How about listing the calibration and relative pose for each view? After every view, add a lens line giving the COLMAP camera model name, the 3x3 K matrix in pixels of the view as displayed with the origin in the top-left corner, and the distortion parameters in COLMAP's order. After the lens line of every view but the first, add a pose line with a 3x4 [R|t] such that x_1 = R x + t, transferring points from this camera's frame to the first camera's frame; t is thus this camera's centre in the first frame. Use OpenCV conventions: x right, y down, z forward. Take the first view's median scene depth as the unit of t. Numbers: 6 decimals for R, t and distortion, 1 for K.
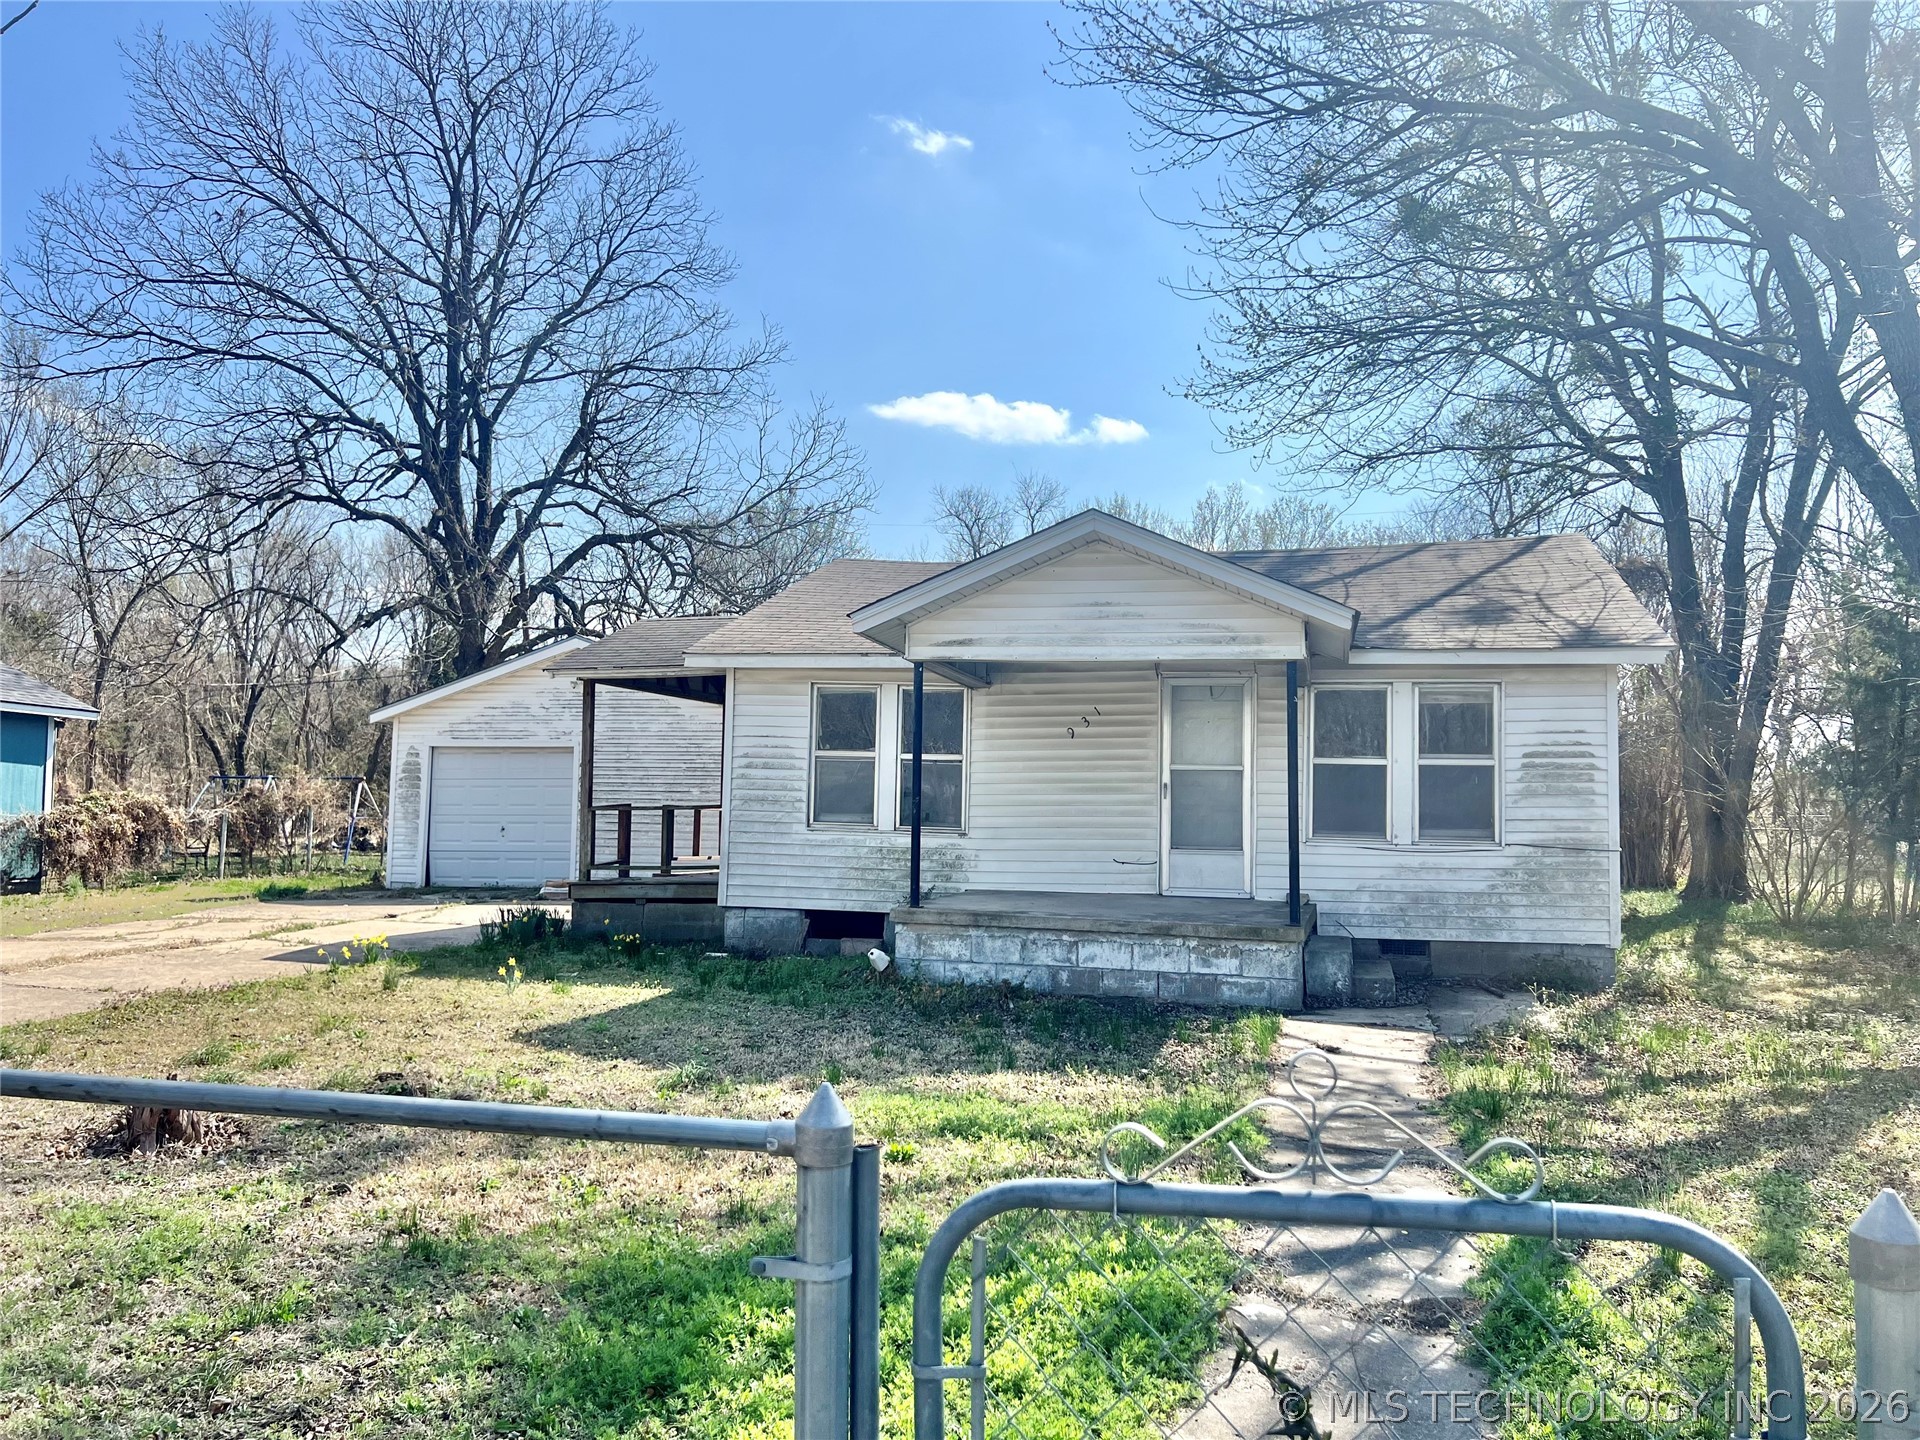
lens RADIAL K [[1462.8, 0, 959.8], [0, 1462.8, 718.2], [0, 0, 1]] dist [0.062759, 0.000401]
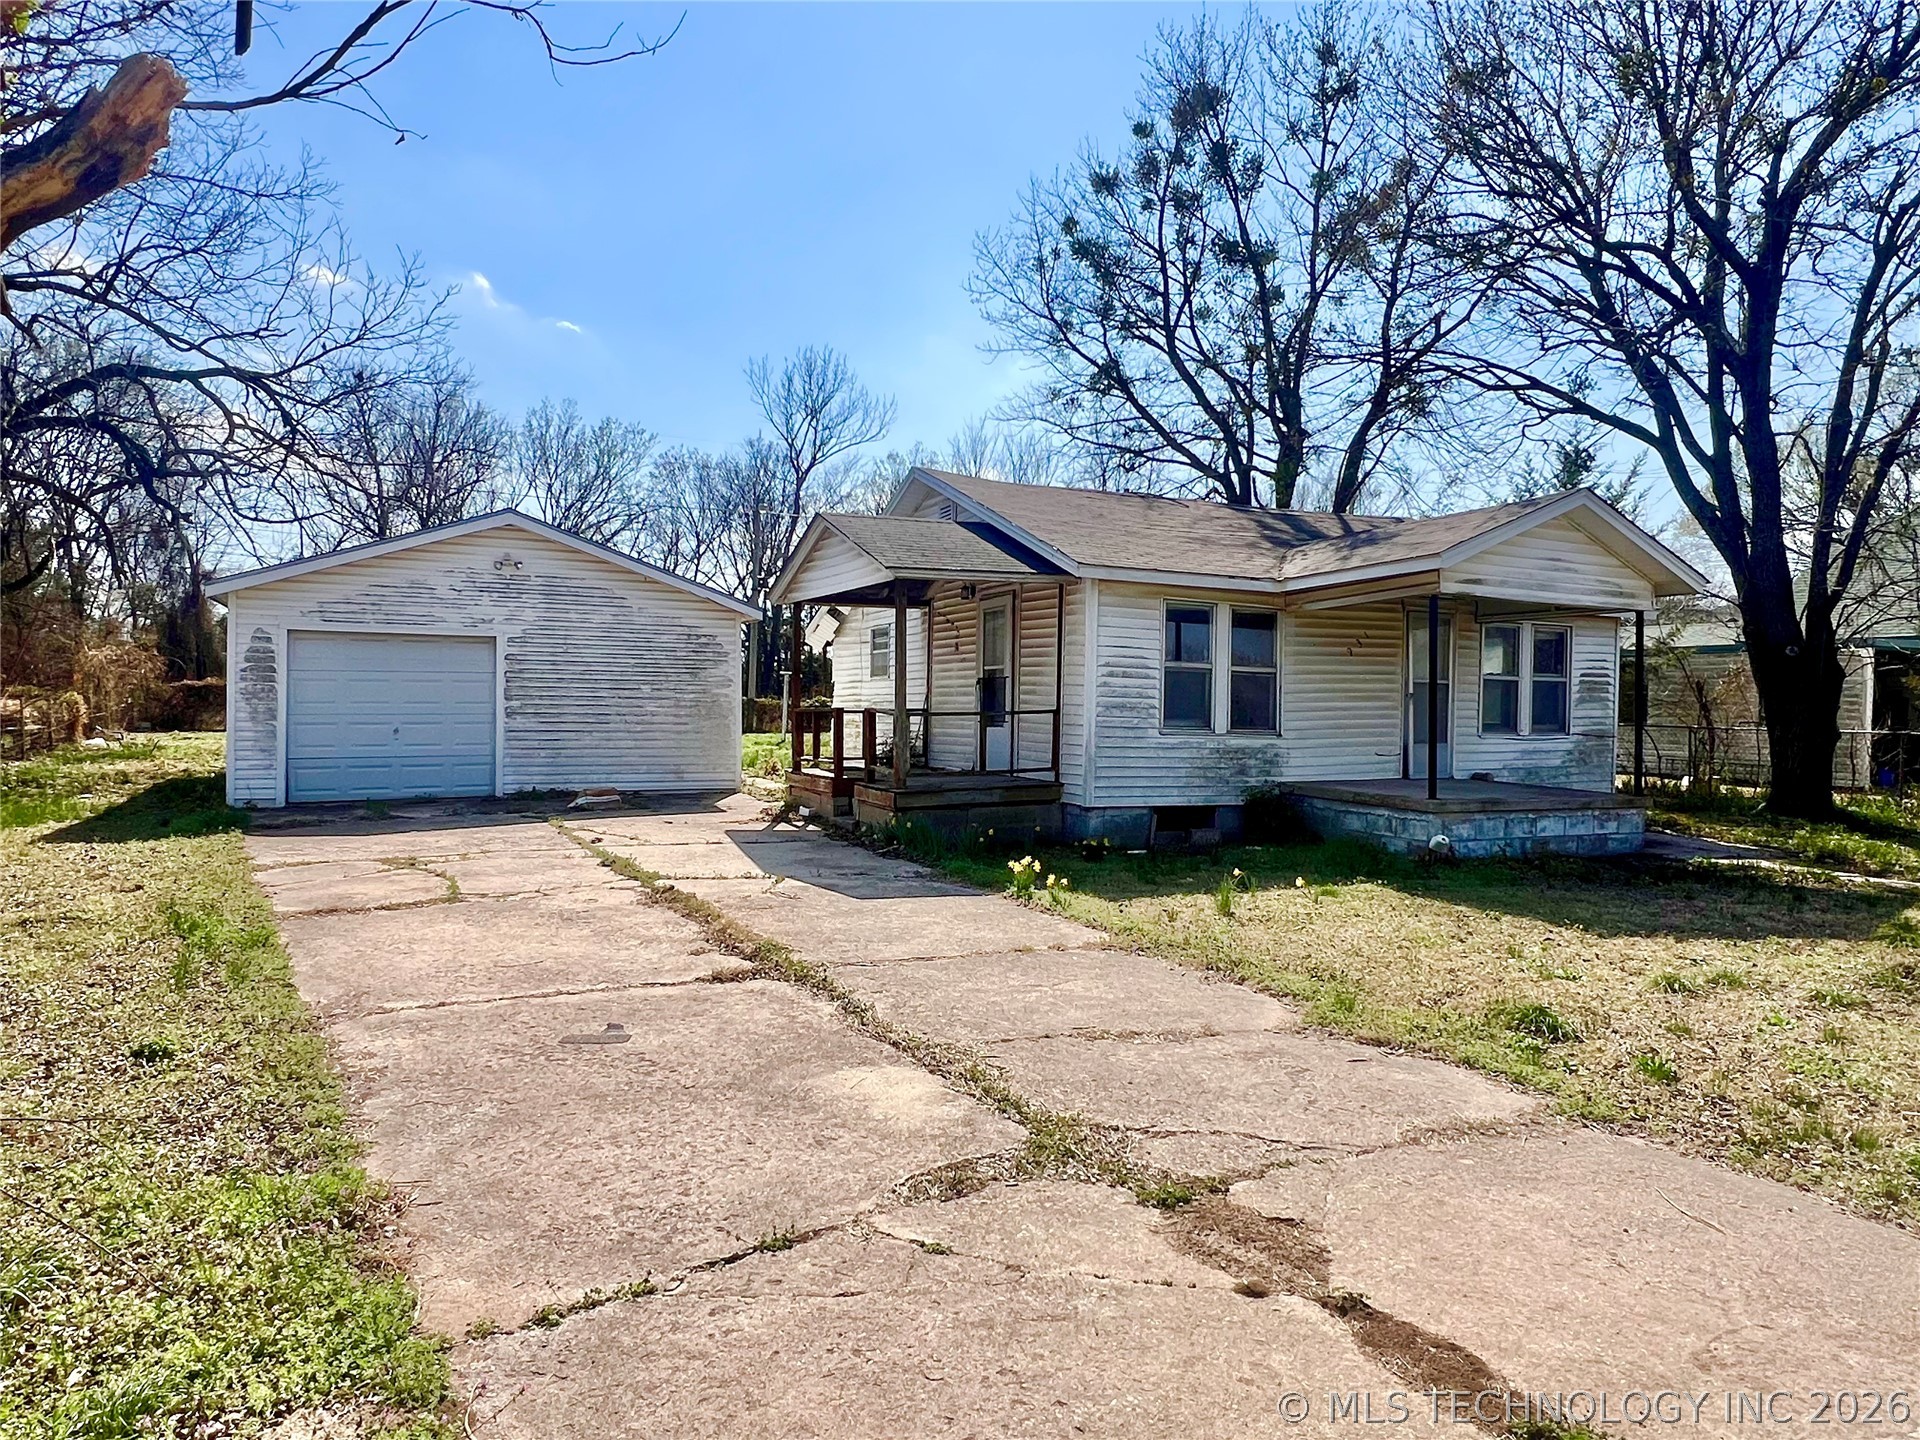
lens RADIAL K [[1230.2, 0, 959.7], [0, 1230.2, 718.8], [0, 0, 1]] dist [-0.008144, -0.001204]
pose [[0.758019, -0.014795, 0.652065, -0.907887], [-0.042905, 0.996446, 0.072486, 0.005749], [-0.650820, -0.082922, 0.754690, 0.453345]]
